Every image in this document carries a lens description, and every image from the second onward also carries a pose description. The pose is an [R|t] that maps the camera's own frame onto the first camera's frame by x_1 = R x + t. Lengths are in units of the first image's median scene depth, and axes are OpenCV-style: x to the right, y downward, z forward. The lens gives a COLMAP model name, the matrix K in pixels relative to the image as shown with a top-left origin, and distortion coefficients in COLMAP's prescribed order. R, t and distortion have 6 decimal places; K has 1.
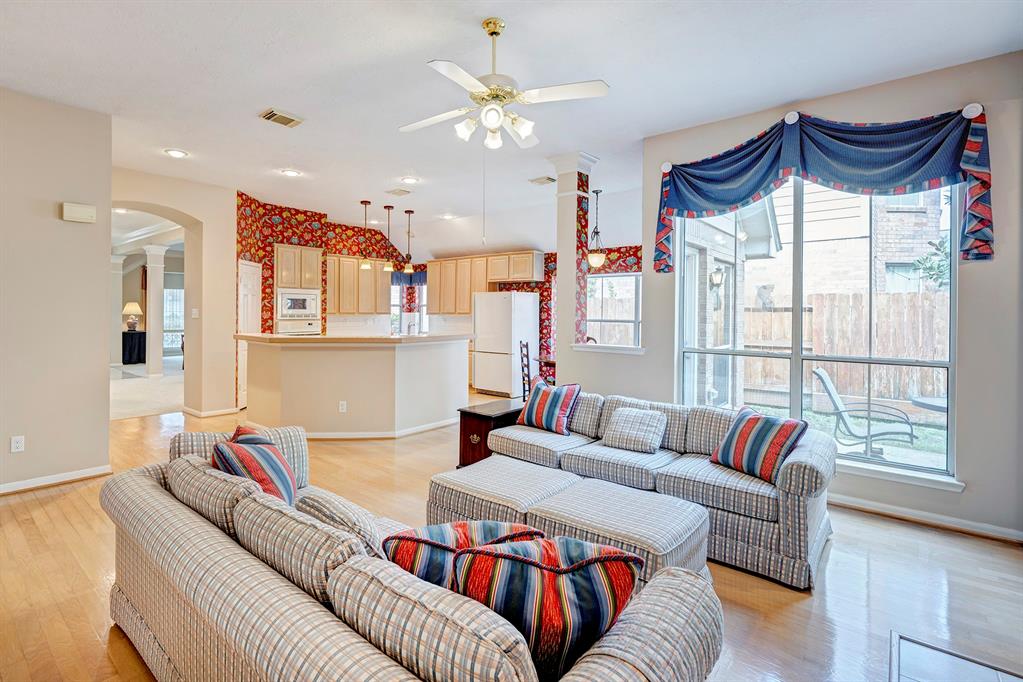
lens RADIAL K [[498.1, 0, 493.6], [0, 498.1, 318.6], [0, 0, 1]] dist [0.007010, -0.000716]
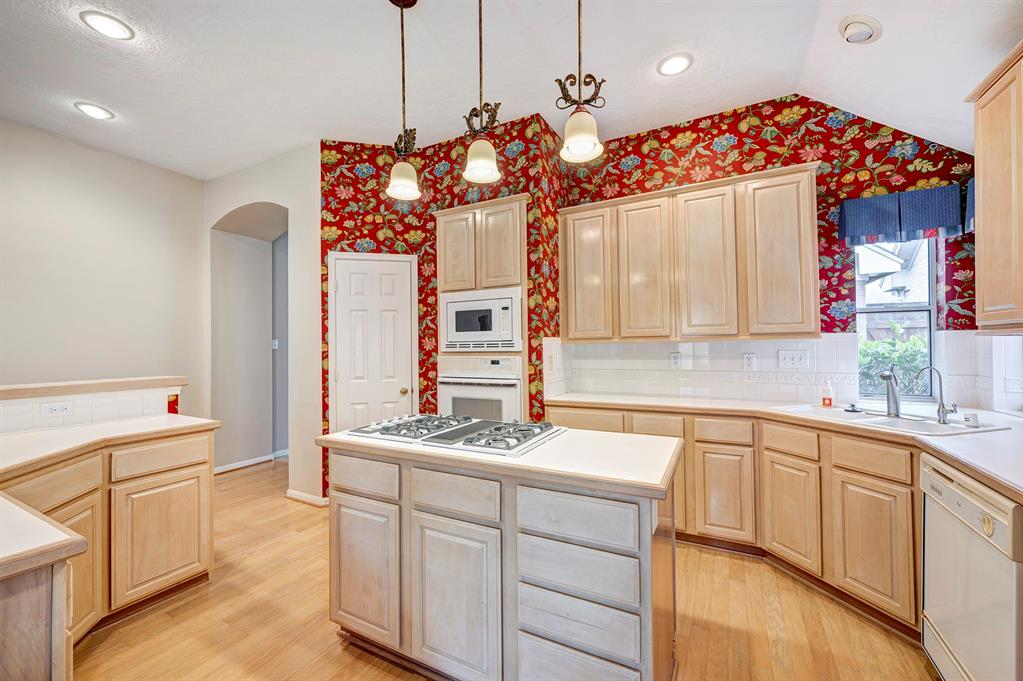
lens RADIAL K [[410.1, 0, 512.8], [0, 410.1, 343.0], [0, 0, 1]] dist [0.011932, 0.000204]
pose [[0.189583, -0.017893, -0.981702, 0.014336], [-0.001451, 0.999828, -0.018504, 0.000152], [0.981864, 0.004932, 0.189525, 0.948724]]
